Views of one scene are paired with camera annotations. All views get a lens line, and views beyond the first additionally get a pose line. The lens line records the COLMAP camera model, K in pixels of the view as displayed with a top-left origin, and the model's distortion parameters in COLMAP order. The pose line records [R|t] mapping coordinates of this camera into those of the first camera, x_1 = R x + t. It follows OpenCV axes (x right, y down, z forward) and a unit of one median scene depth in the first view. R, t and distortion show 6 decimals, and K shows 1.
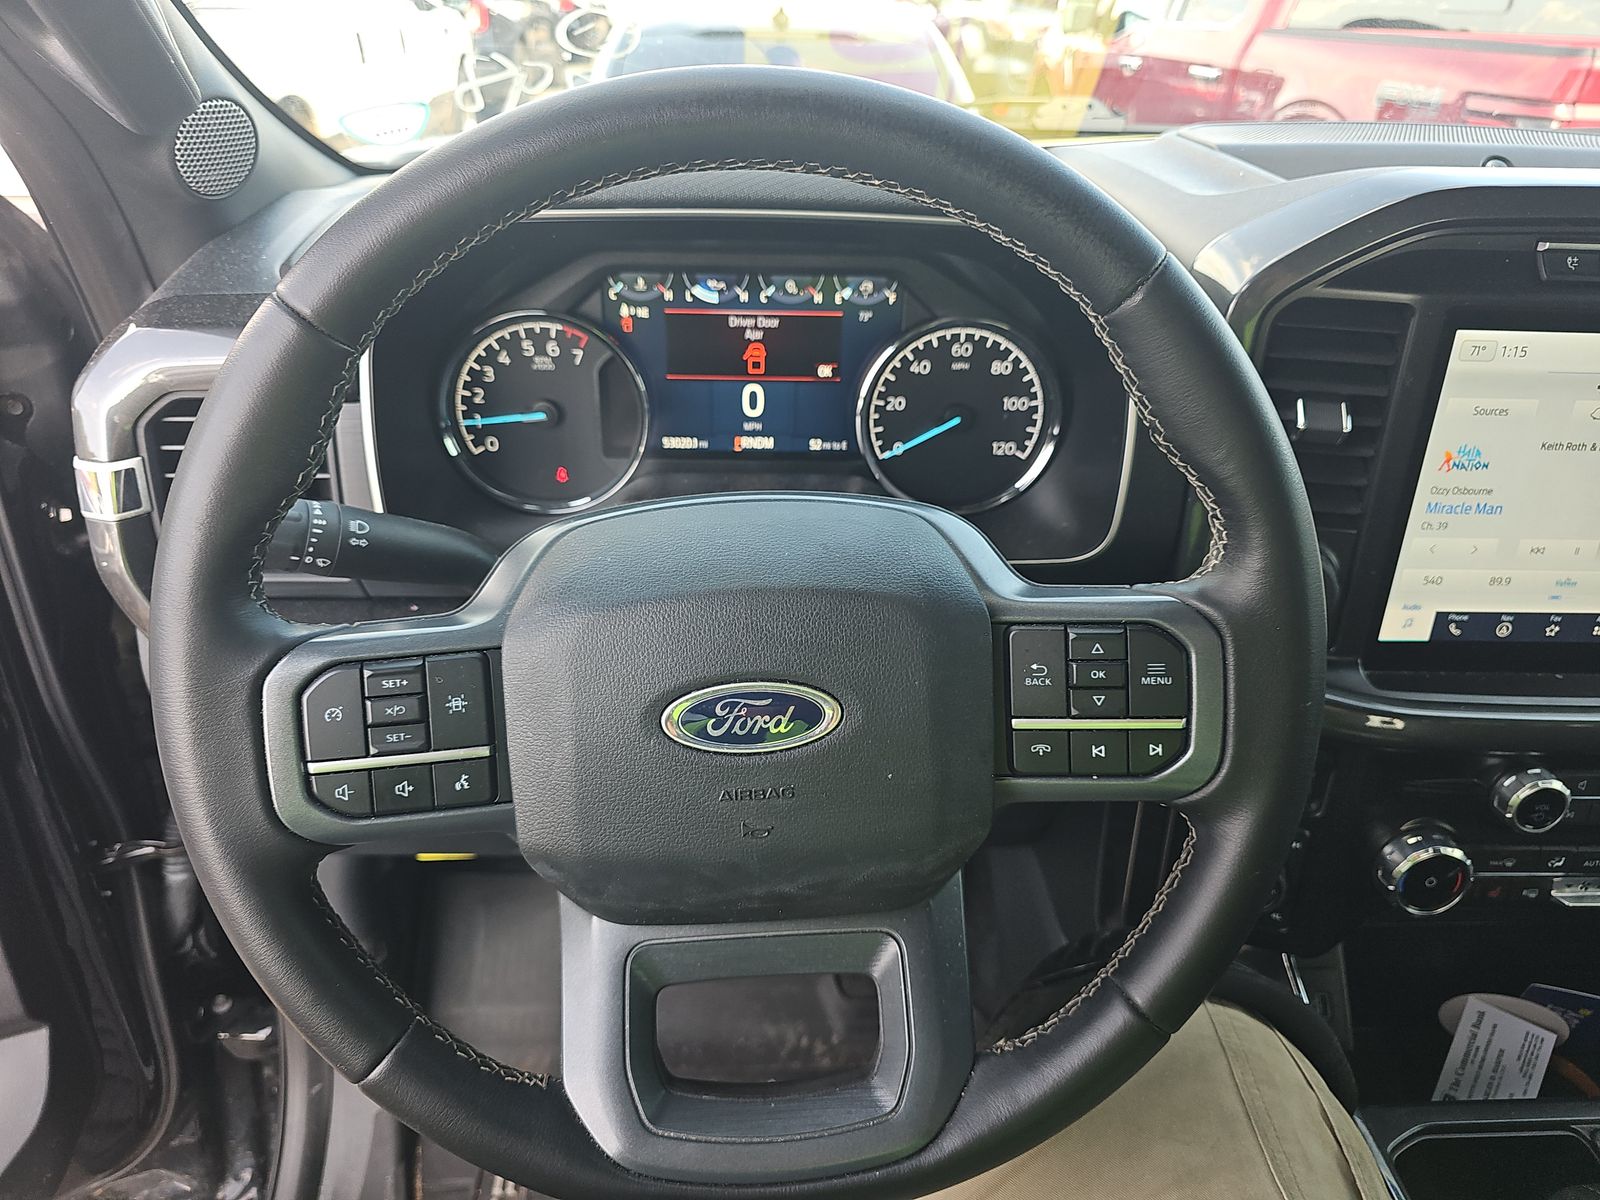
lens RADIAL K [[1086.6, 0, 798.3], [0, 1086.6, 630.1], [0, 0, 1]] dist [0.004025, -0.000413]
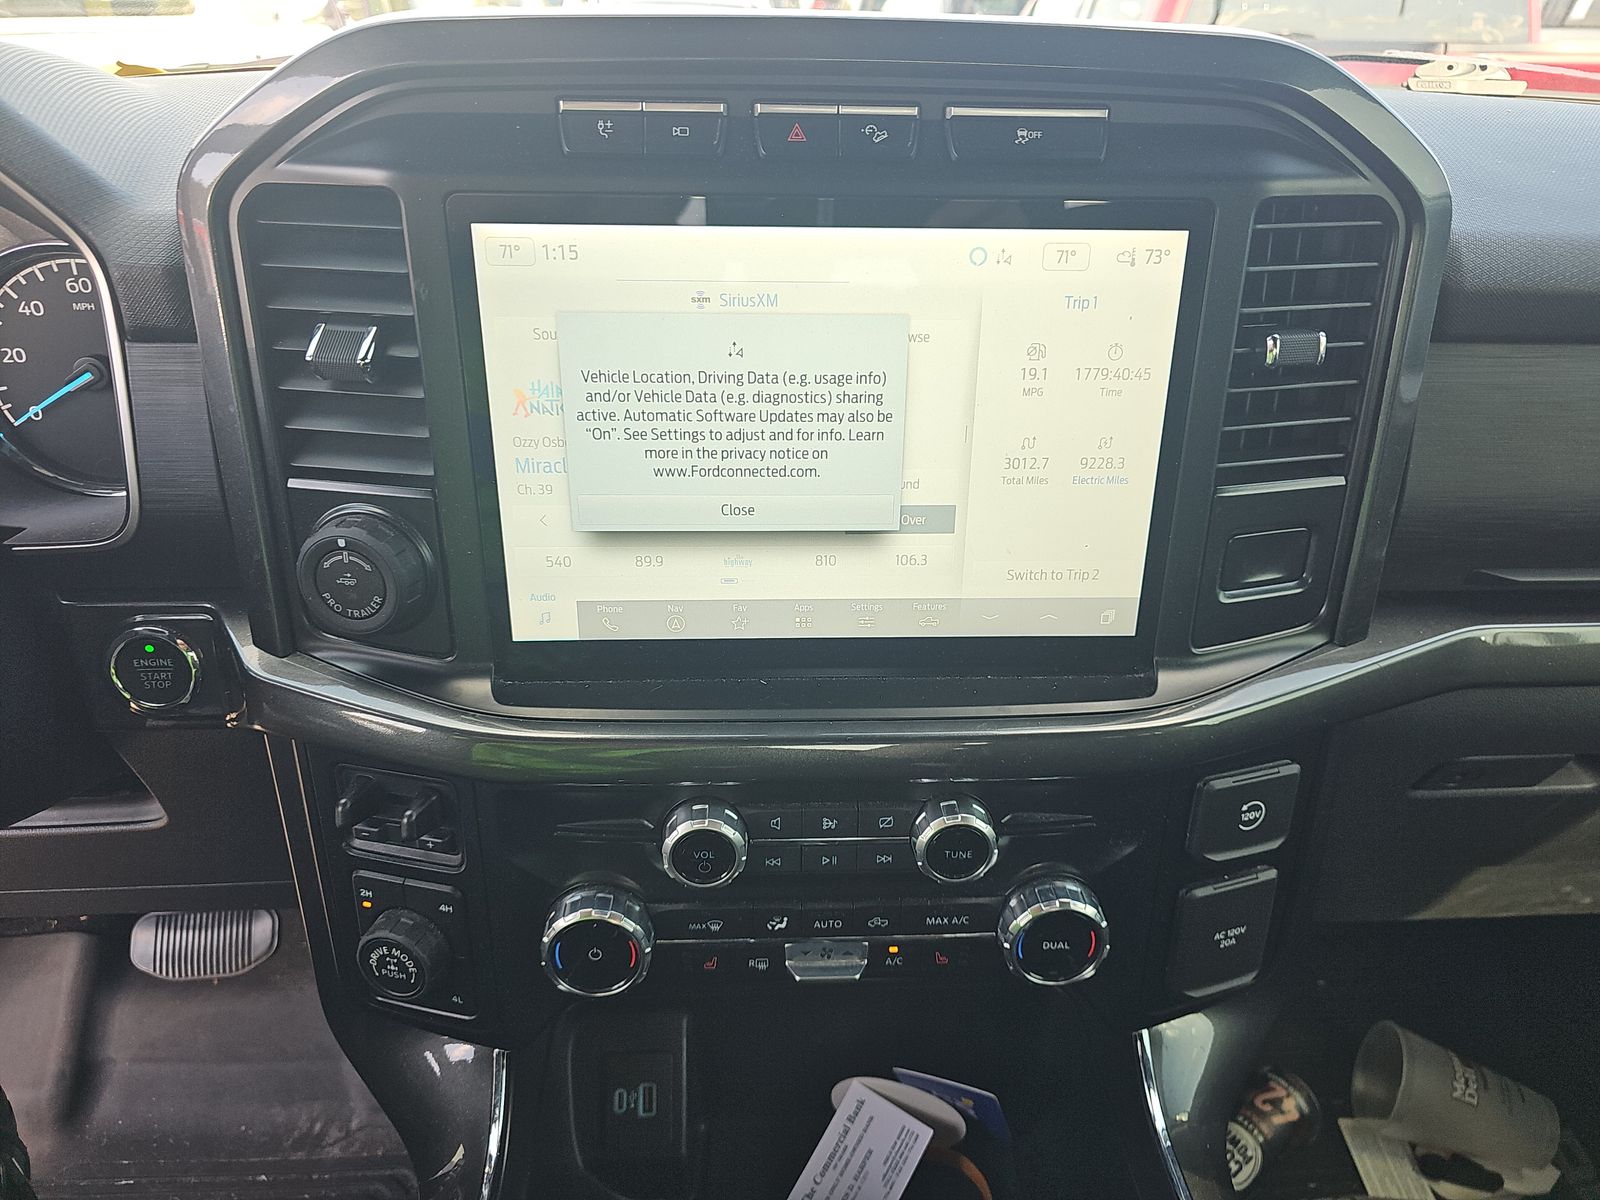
lens RADIAL K [[1086.6, 0, 798.3], [0, 1086.6, 630.1], [0, 0, 1]] dist [0.004025, -0.000413]
pose [[0.999795, -0.014022, 0.014639, 0.661785], [0.014444, 0.999472, -0.029120, 0.024721], [-0.014222, 0.029325, 0.999469, 0.204860]]
